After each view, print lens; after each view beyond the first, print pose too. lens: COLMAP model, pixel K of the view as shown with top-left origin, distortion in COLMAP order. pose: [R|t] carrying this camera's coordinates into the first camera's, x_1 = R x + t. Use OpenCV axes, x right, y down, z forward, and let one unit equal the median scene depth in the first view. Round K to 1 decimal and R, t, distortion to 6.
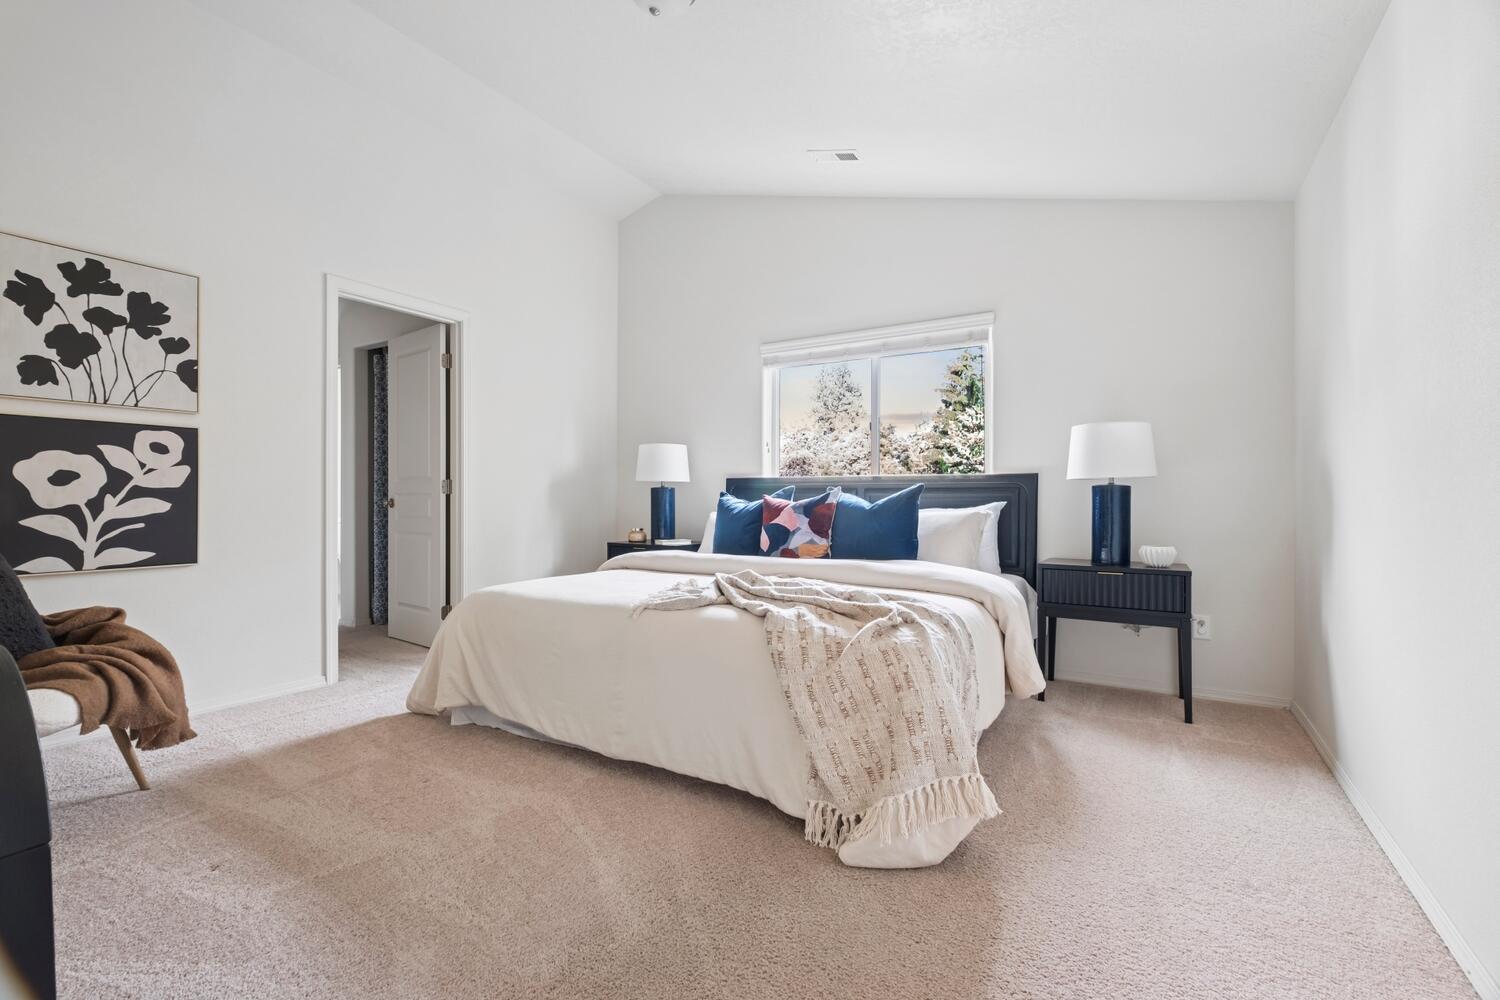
lens RADIAL K [[659.2, 0, 758.4], [0, 659.2, 500.4], [0, 0, 1]] dist [0.001951, -0.003917]
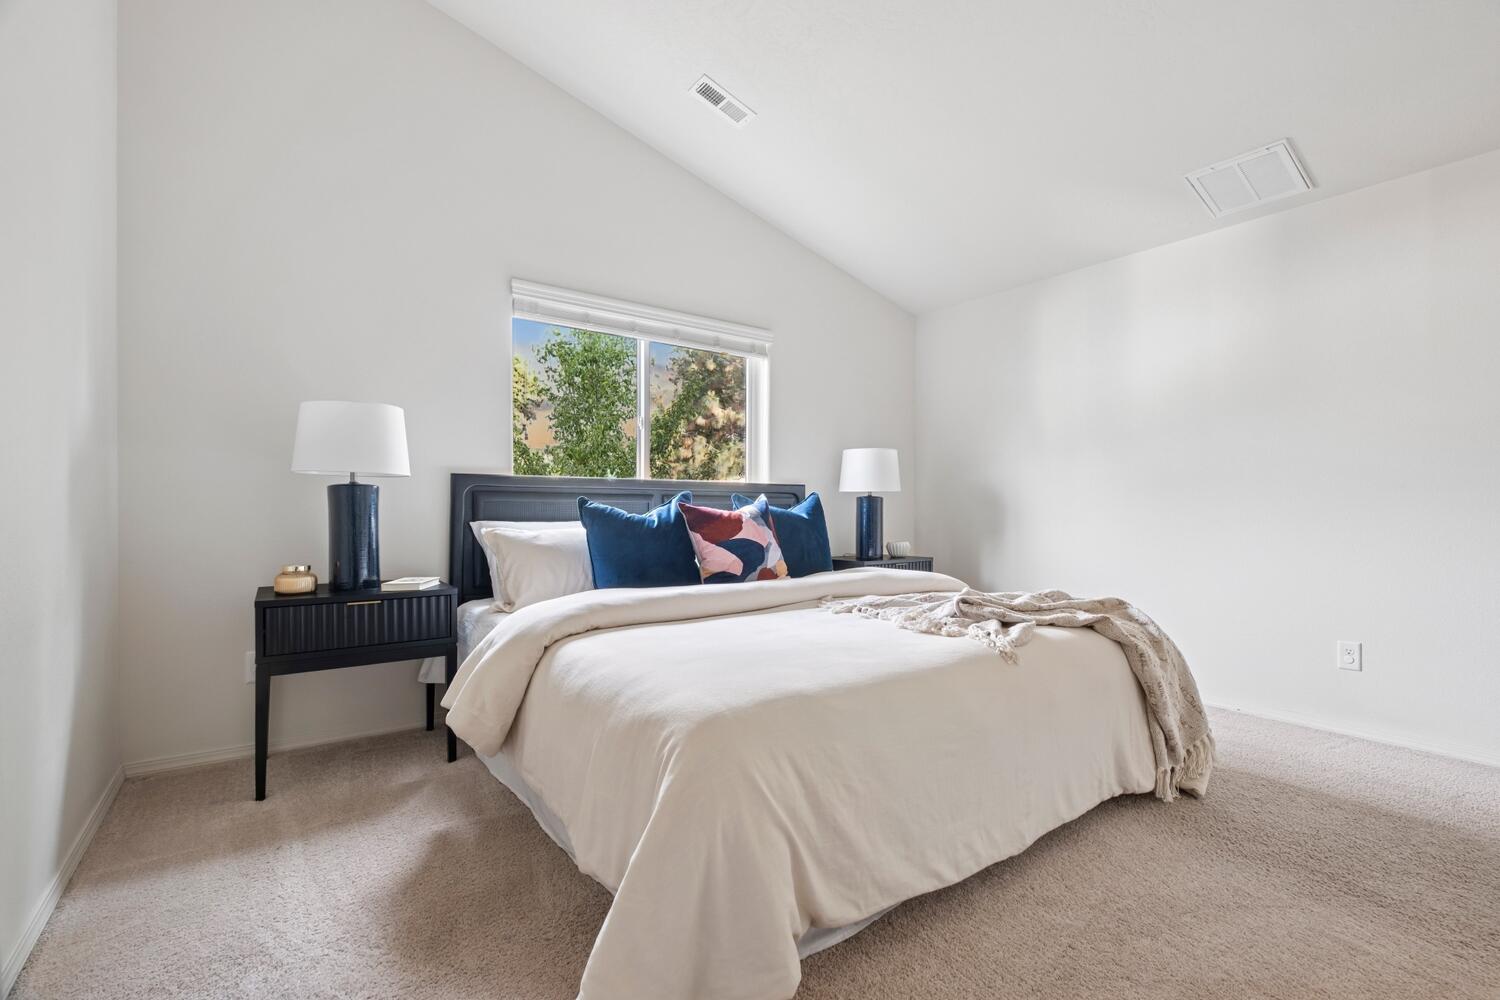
lens RADIAL K [[659.2, 0, 757.9], [0, 659.2, 506.2], [0, 0, 1]] dist [0.001951, -0.003917]
pose [[0.378435, -0.005775, 0.925610, -0.723240], [-0.003698, 0.999963, 0.007751, -0.012037], [-0.925621, -0.006356, 0.378399, 0.688737]]
